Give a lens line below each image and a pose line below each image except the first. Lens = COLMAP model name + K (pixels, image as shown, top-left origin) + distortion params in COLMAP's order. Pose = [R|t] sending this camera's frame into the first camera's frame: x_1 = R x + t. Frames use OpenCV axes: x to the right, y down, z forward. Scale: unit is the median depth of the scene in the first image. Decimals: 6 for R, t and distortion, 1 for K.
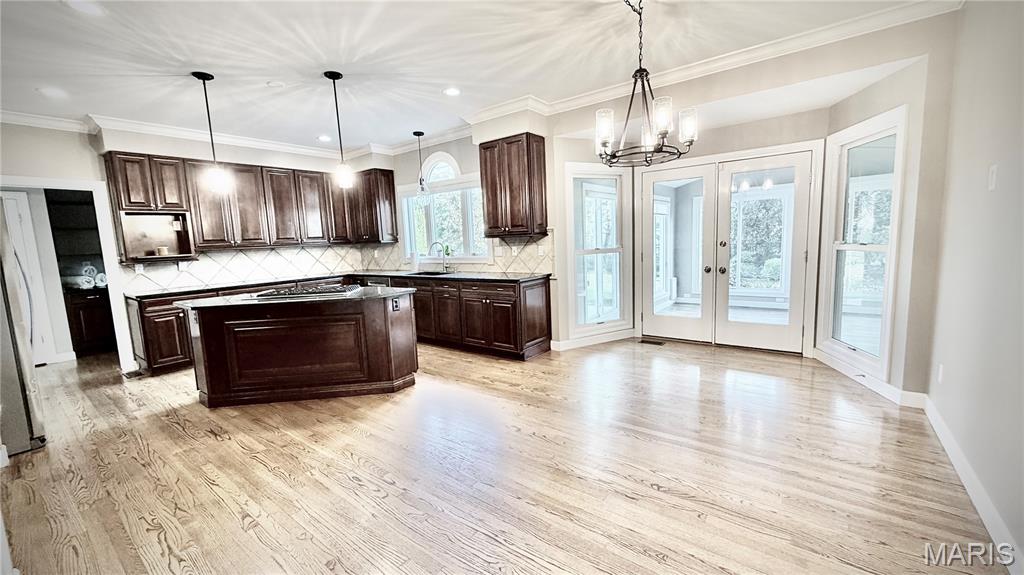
lens RADIAL K [[408.7, 0, 512.2], [0, 408.7, 288.1], [0, 0, 1]] dist [-0.003031, 0.000244]
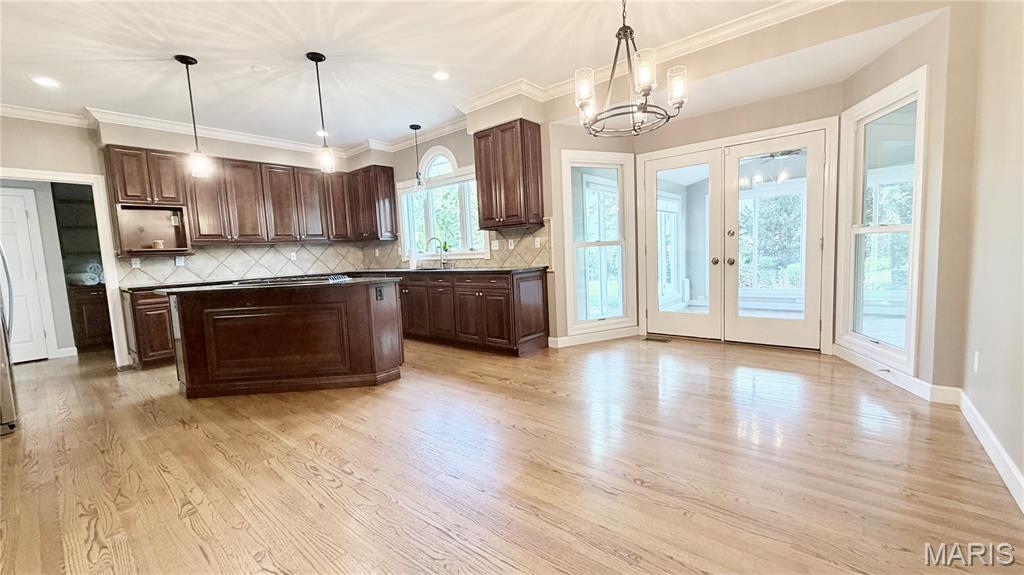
lens RADIAL K [[408.7, 0, 512.1], [0, 408.7, 288.2], [0, 0, 1]] dist [-0.003031, 0.000244]
pose [[0.998977, -0.000513, -0.045212, 0.070631], [-0.000808, 0.999574, -0.029187, 0.056769], [0.045208, 0.029193, 0.998551, 0.056927]]
